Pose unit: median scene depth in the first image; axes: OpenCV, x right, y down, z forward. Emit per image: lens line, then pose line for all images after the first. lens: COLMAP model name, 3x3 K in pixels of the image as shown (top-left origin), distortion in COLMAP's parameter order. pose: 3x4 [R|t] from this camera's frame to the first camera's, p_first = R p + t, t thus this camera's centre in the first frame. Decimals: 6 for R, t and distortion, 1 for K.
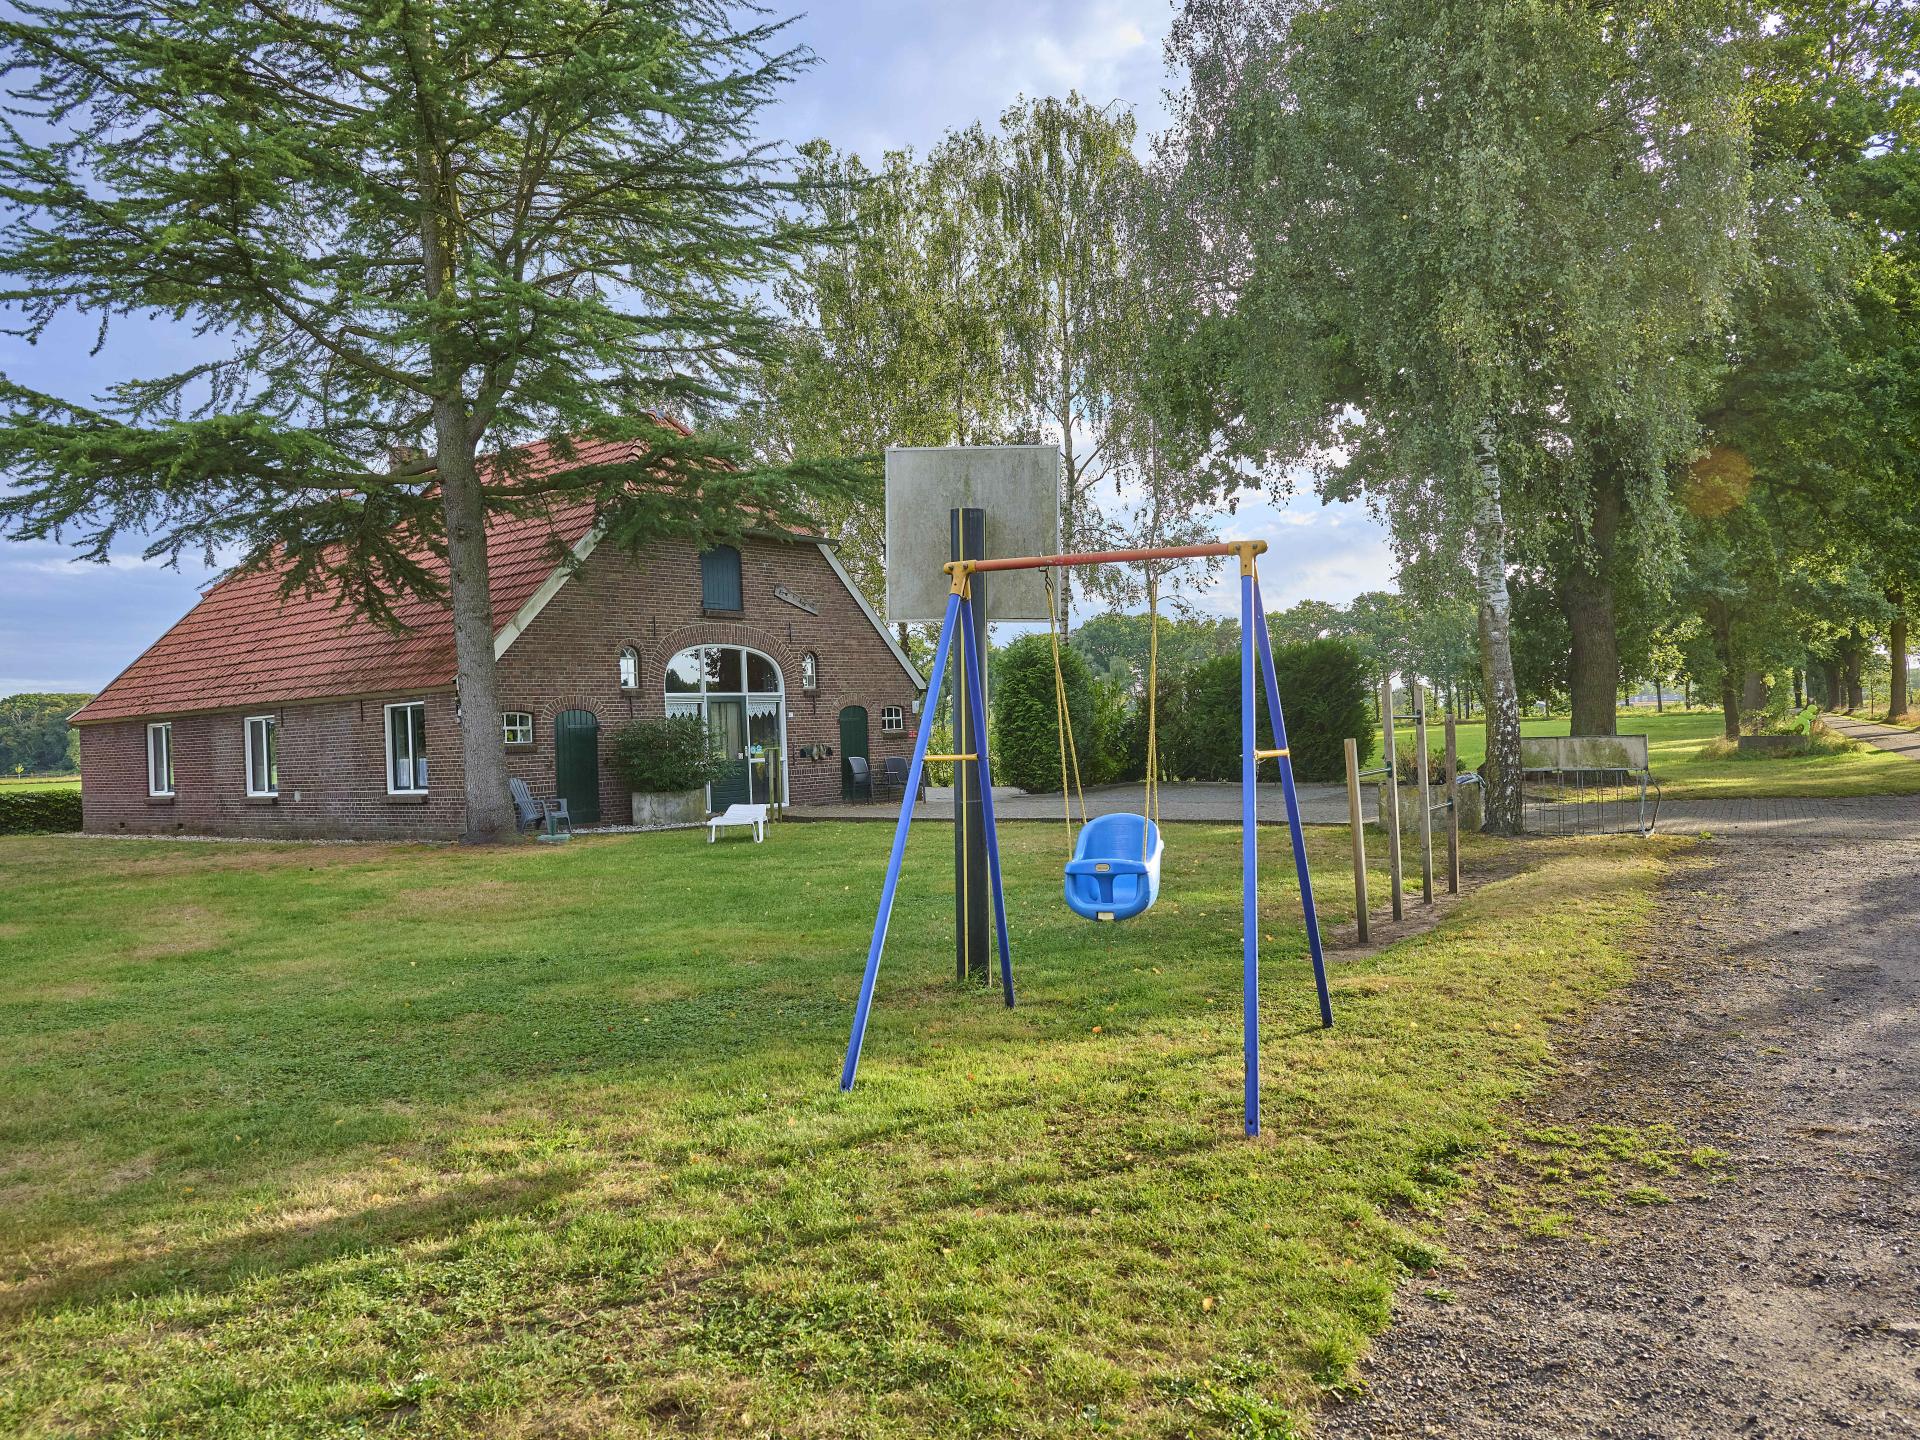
lens RADIAL K [[1332.4, 0, 931.3], [0, 1332.4, 724.6], [0, 0, 1]] dist [0.003131, -0.002309]
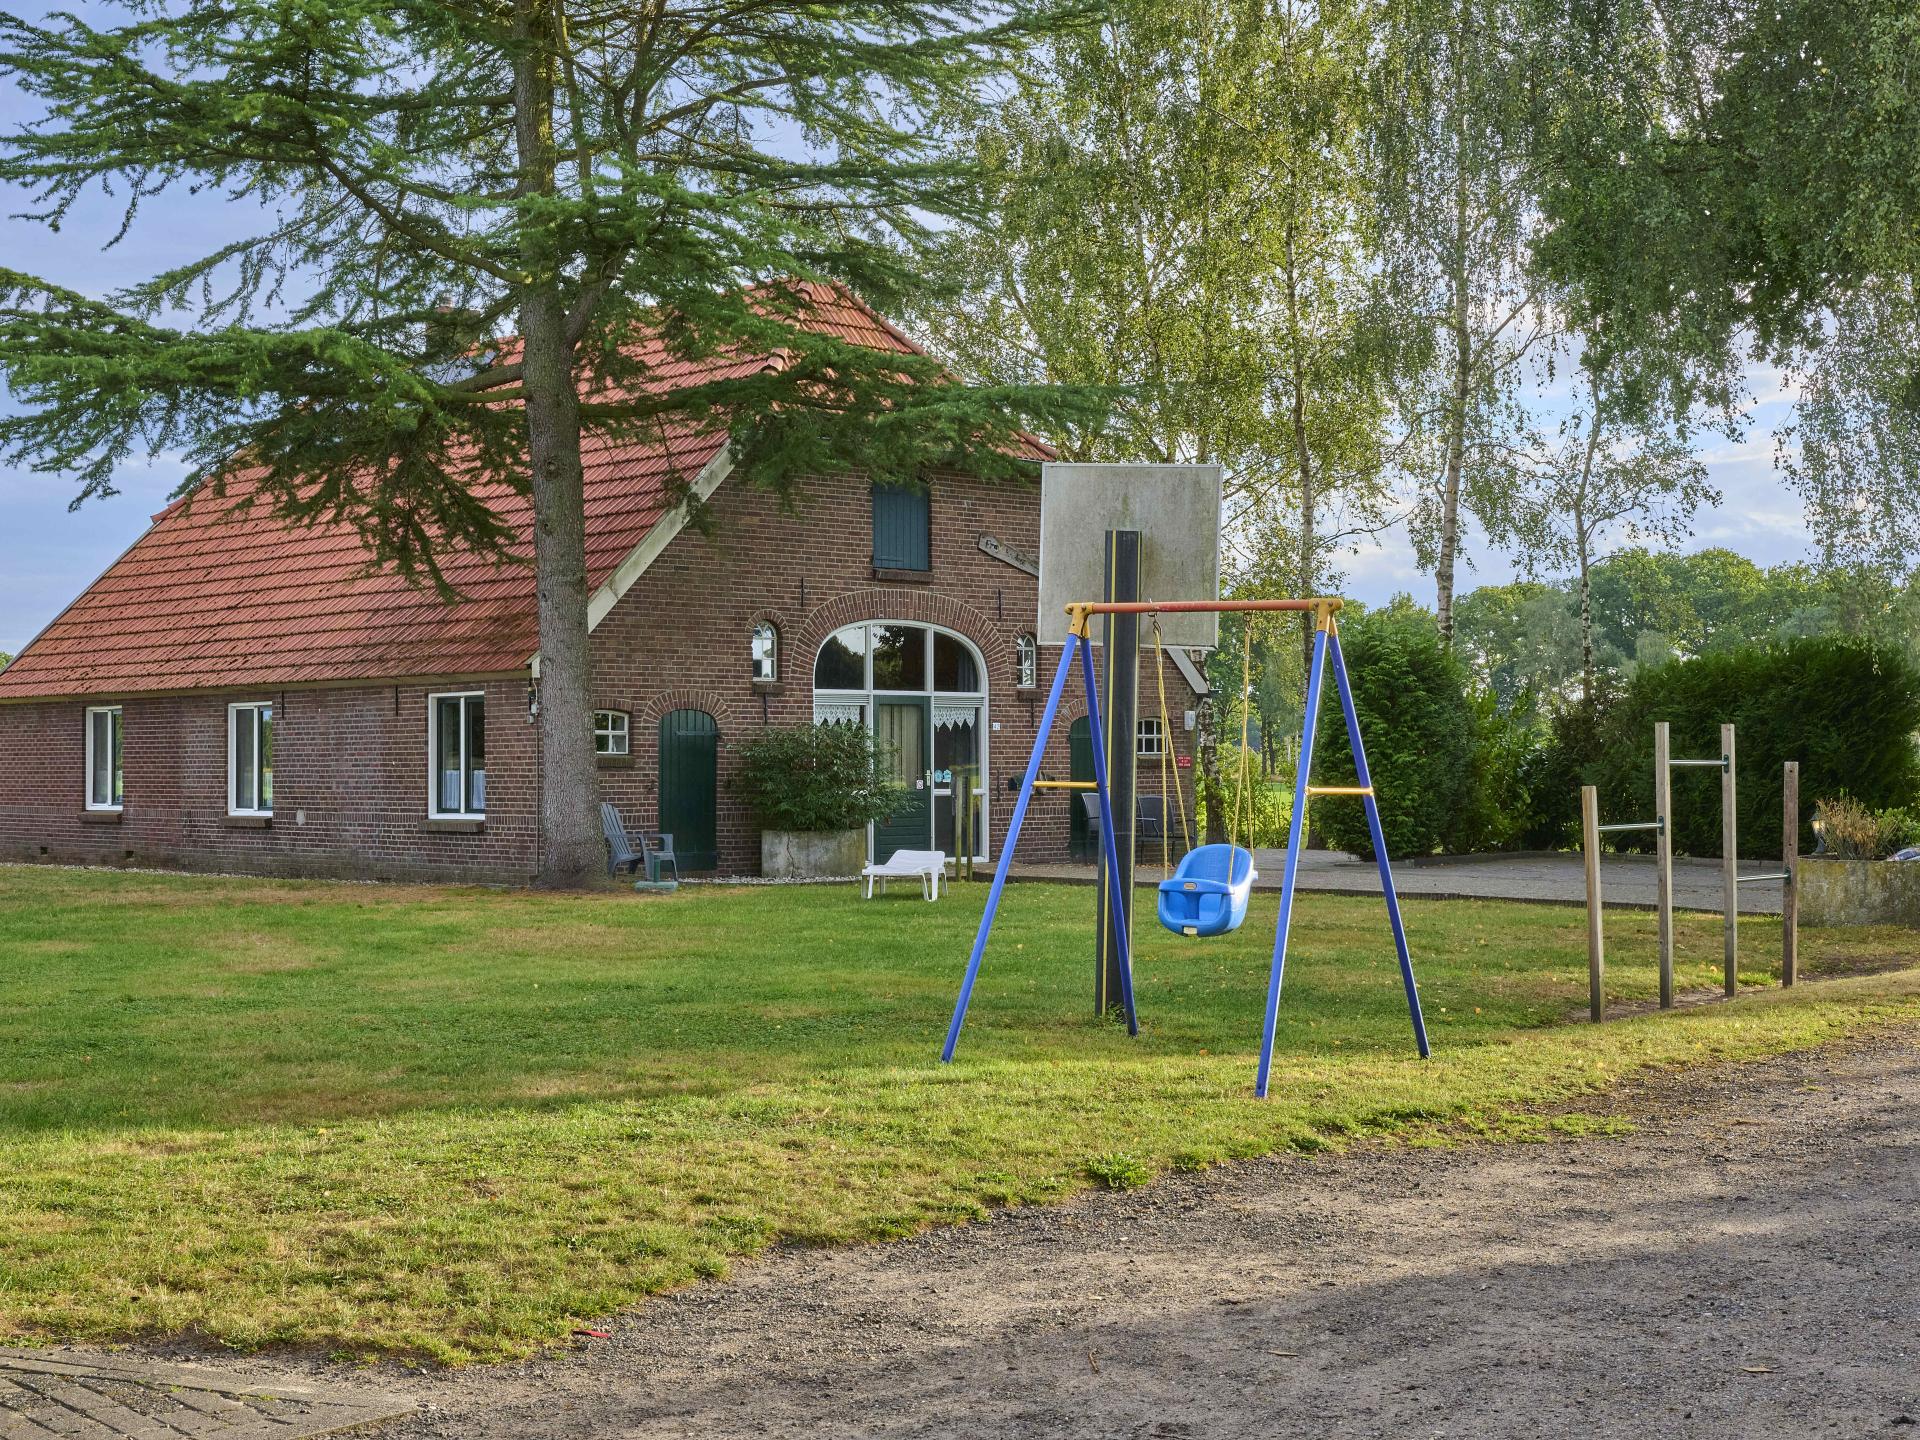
lens RADIAL K [[2498.1, 0, 960.0], [0, 2498.1, 720.0], [0, 0, 1]] dist [0.032475, 0.068490]
pose [[0.989625, 0.034757, -0.139408, 0.060253], [-0.035848, 0.999343, -0.005327, -0.003676], [0.139132, 0.010269, 0.990221, -0.291473]]
